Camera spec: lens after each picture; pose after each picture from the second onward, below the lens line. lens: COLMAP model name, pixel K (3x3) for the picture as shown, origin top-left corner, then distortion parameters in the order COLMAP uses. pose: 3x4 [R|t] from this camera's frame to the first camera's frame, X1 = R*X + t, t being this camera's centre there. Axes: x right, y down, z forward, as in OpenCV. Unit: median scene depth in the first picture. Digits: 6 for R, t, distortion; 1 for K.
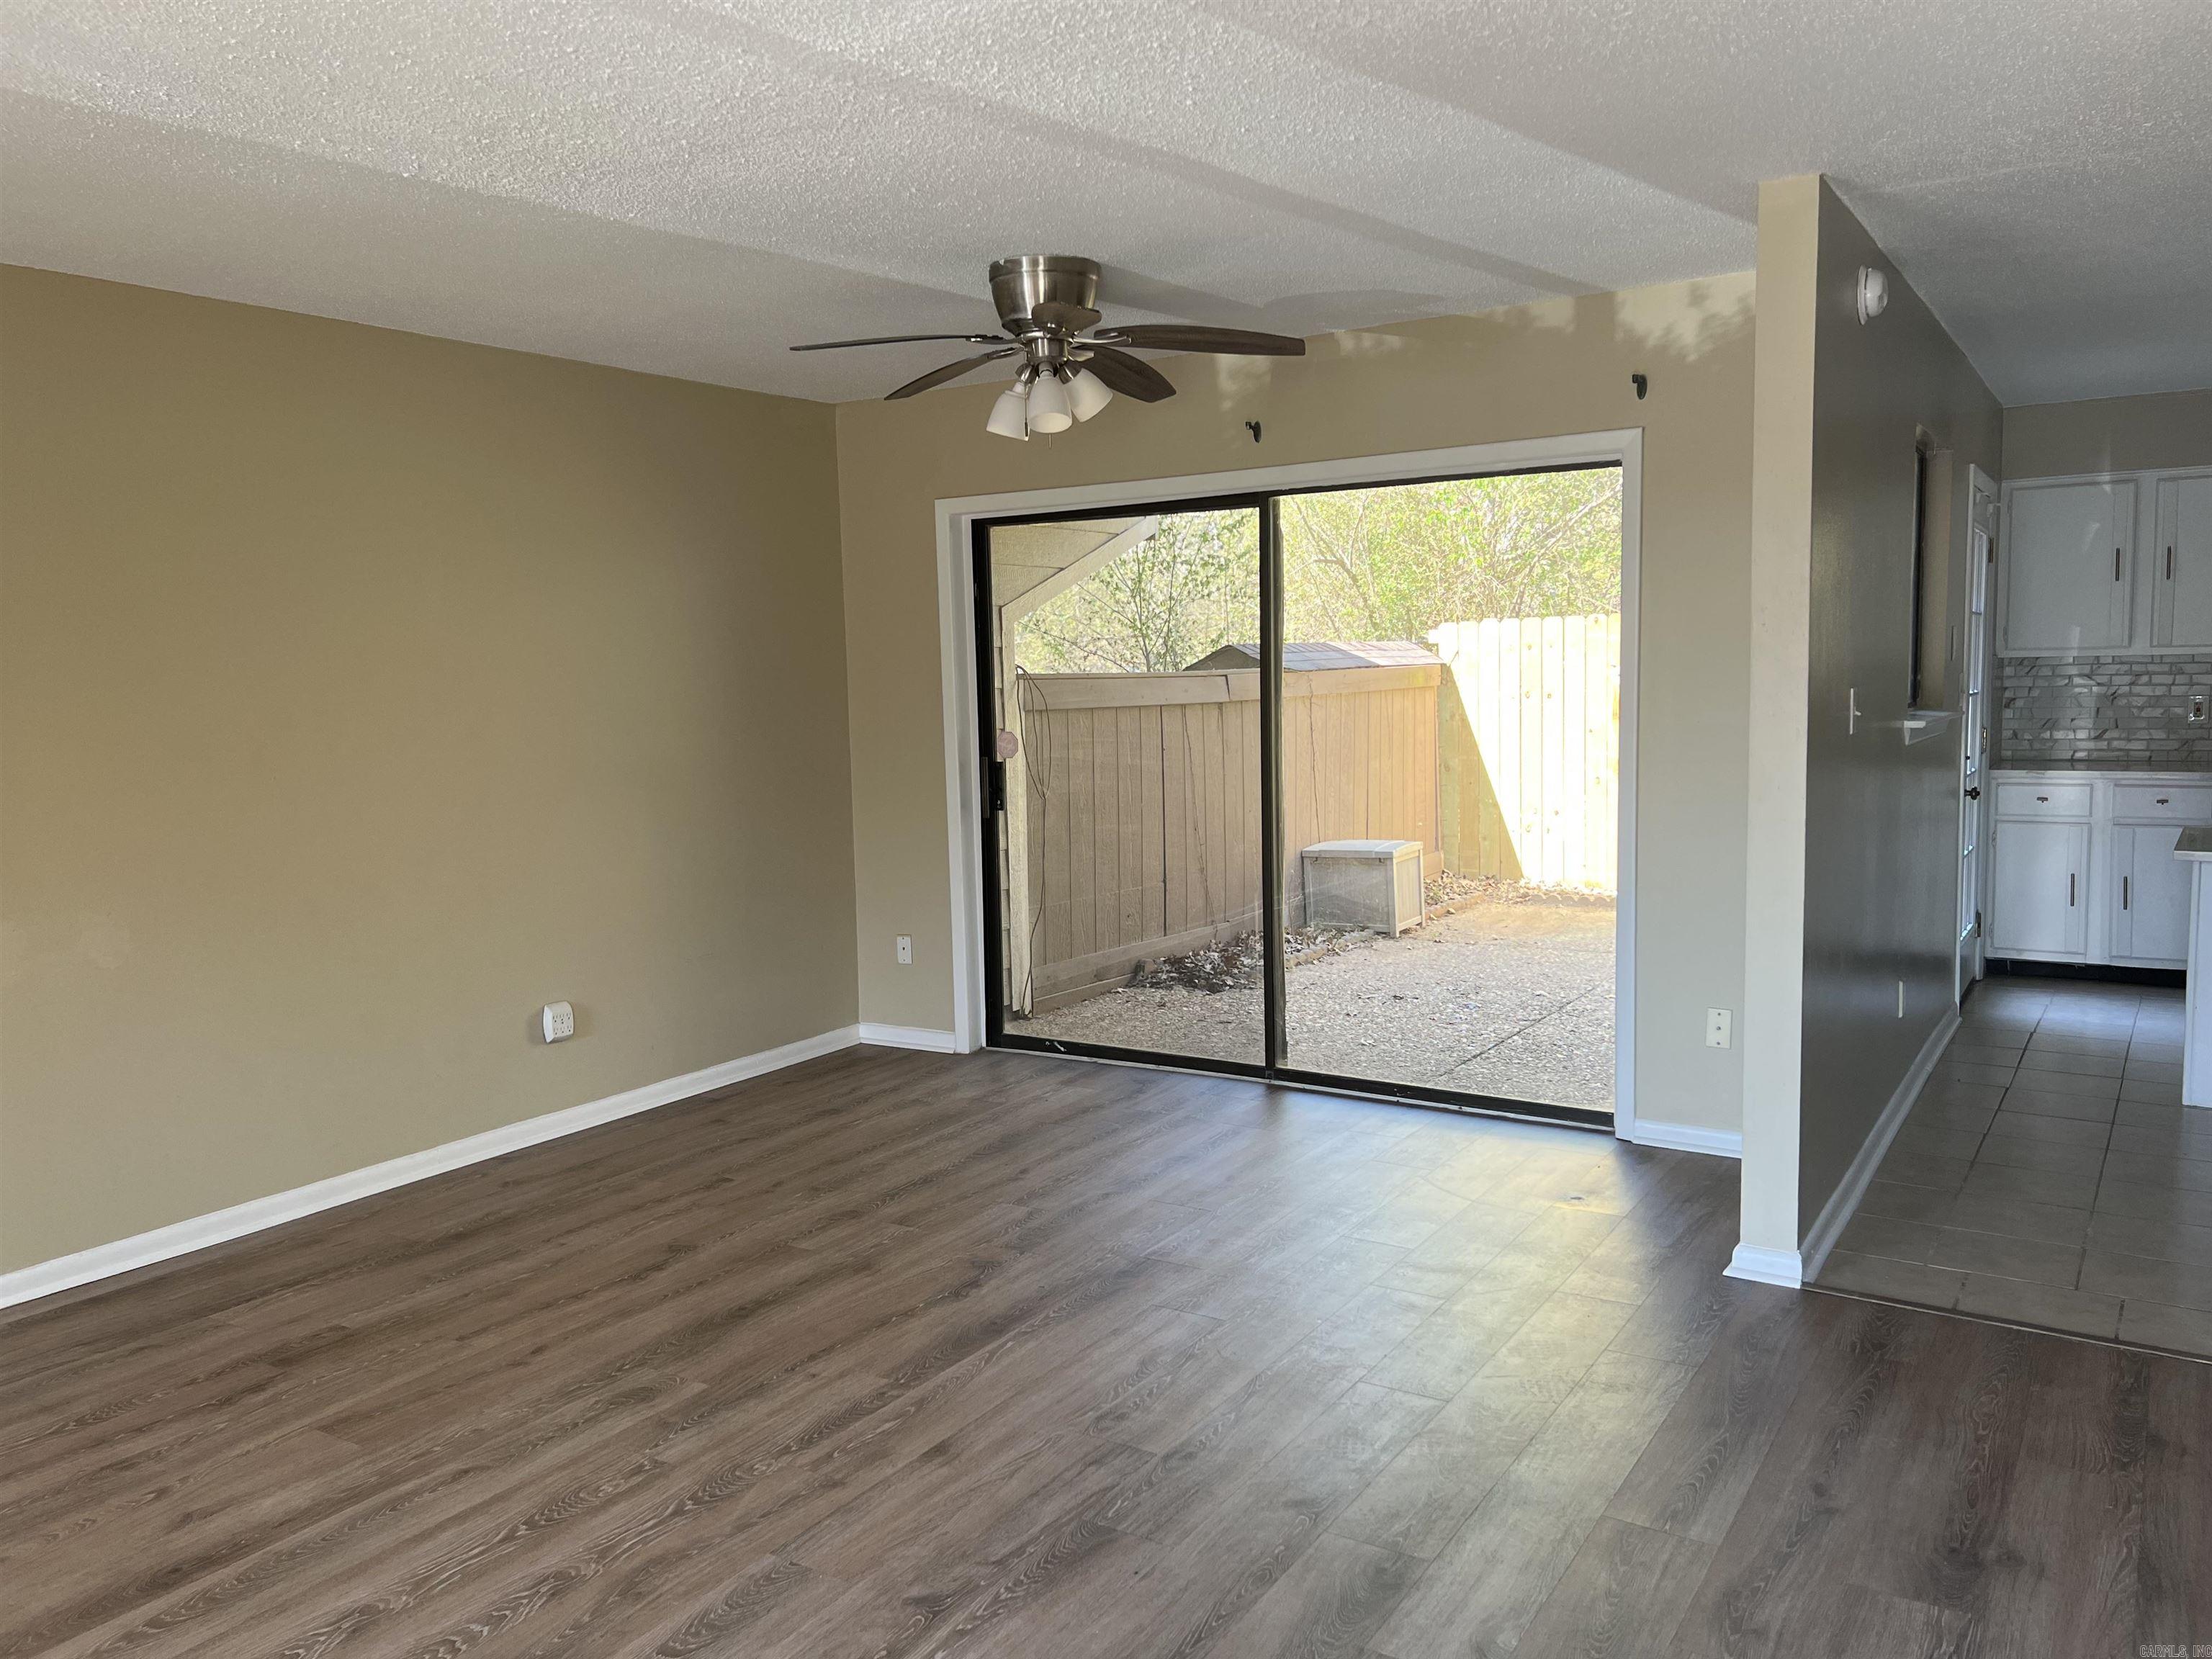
lens RADIAL K [[1632.8, 0, 1096.2], [0, 1632.8, 830.0], [0, 0, 1]] dist [0.114468, -0.000601]
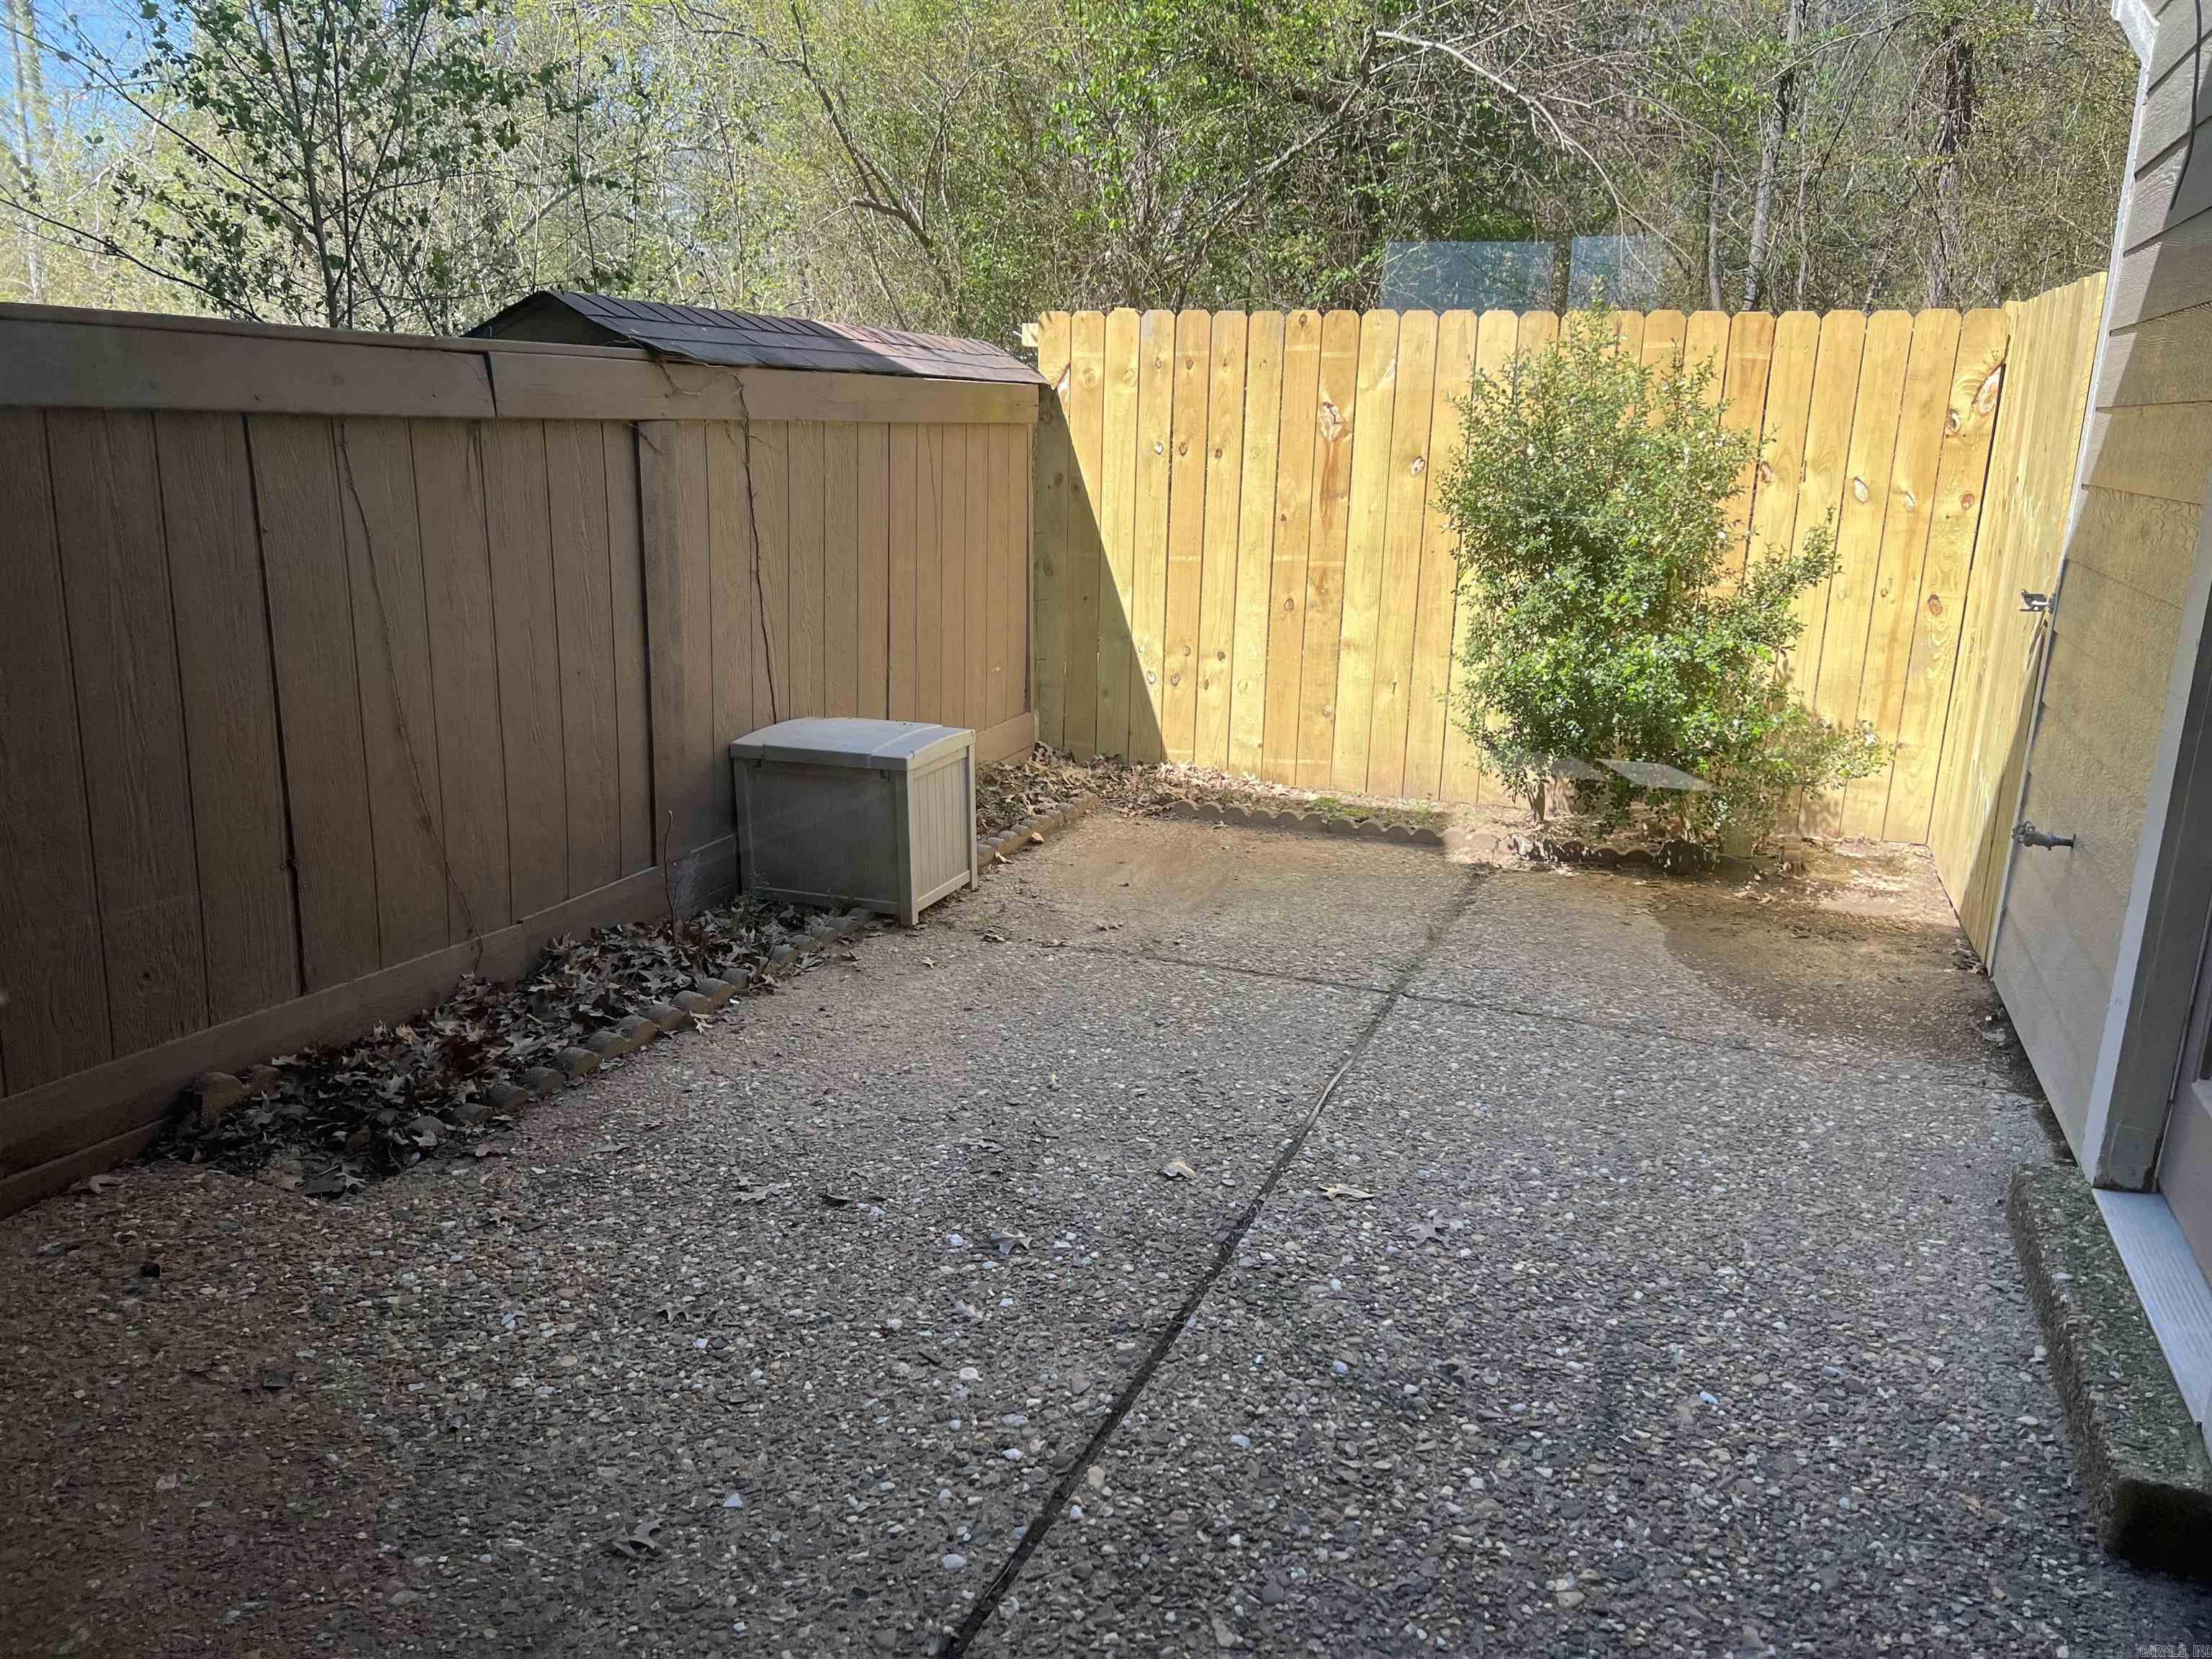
lens RADIAL K [[1632.8, 0, 1096.2], [0, 1632.8, 830.0], [0, 0, 1]] dist [0.114468, -0.000601]
pose [[0.979262, -0.001512, 0.202592, 0.123211], [-0.028513, 0.988991, 0.145204, -0.034348], [-0.200582, -0.147969, 0.968438, 0.456947]]
